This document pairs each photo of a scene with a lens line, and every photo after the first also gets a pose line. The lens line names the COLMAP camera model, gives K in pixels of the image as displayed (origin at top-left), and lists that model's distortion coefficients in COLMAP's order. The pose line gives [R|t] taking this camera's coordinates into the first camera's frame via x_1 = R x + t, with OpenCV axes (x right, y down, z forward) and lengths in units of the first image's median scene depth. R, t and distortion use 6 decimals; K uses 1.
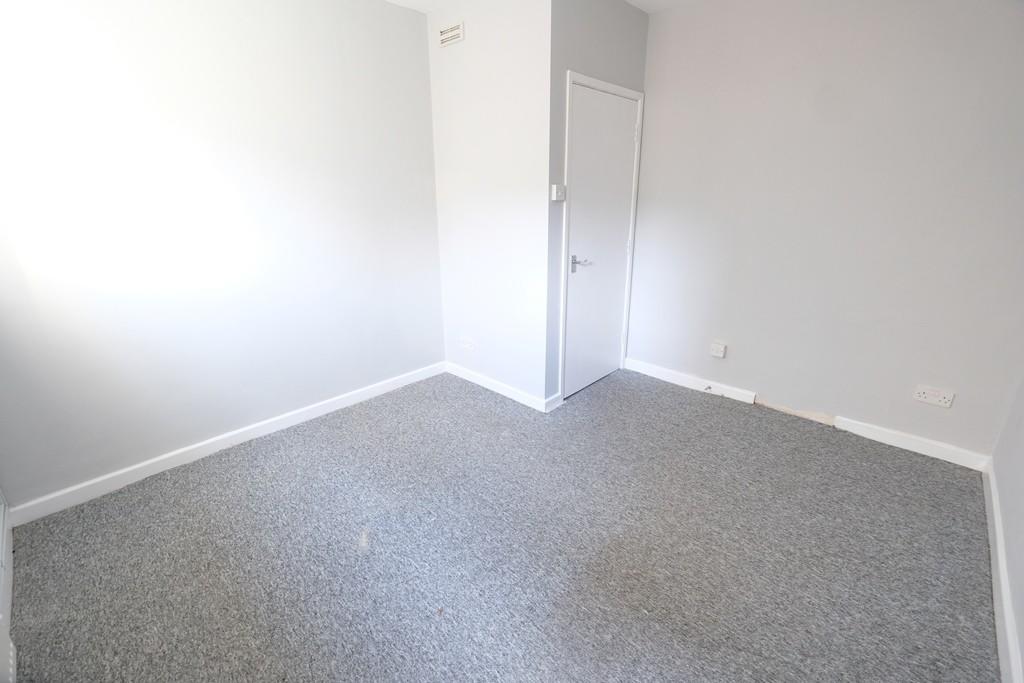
lens RADIAL K [[446.8, 0, 512.7], [0, 446.8, 334.9], [0, 0, 1]] dist [0.000212, 0.000080]
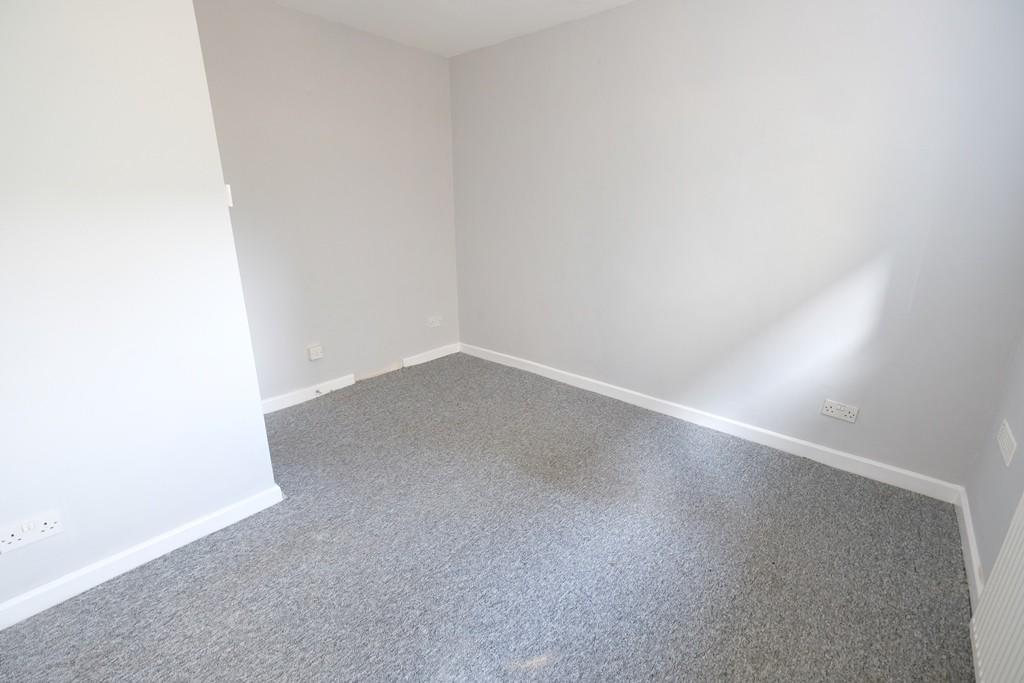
lens RADIAL K [[446.8, 0, 512.7], [0, 446.8, 334.9], [0, 0, 1]] dist [0.000212, 0.000080]
pose [[-0.041466, -0.273847, 0.960879, -0.632969], [0.308810, 0.911106, 0.272989, -0.170224], [-0.950219, 0.308049, 0.046787, 0.597326]]
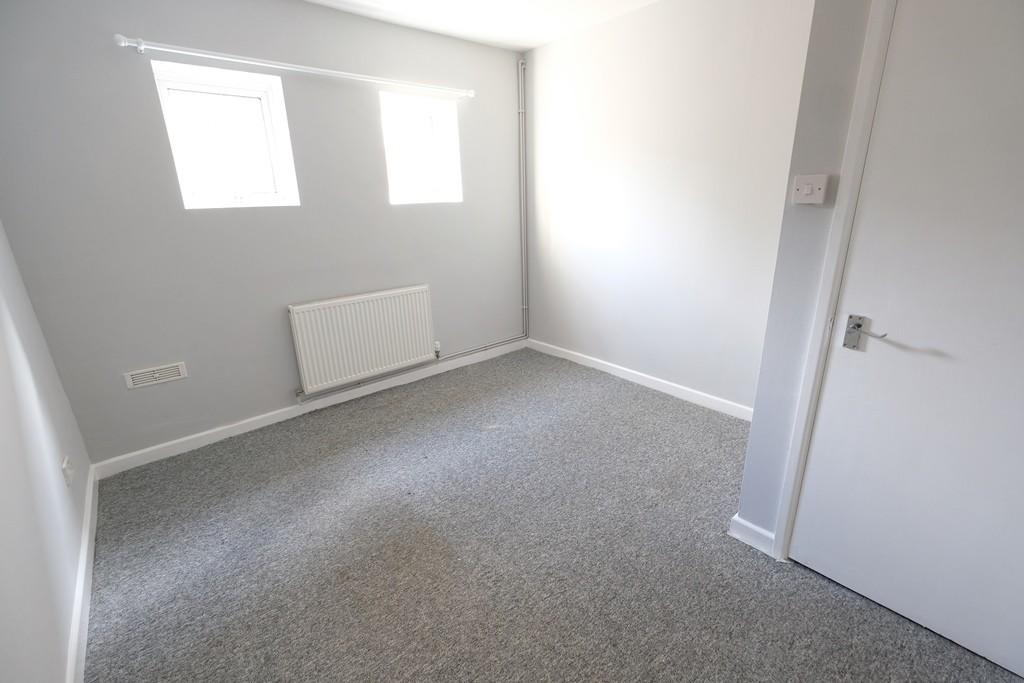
lens RADIAL K [[446.8, 0, 512.7], [0, 446.8, 334.9], [0, 0, 1]] dist [0.000212, 0.000080]
pose [[-0.105169, 0.303023, -0.947162, 0.706295], [-0.281492, 0.904420, 0.320604, -0.227040], [0.953783, 0.300336, -0.009818, 0.699748]]
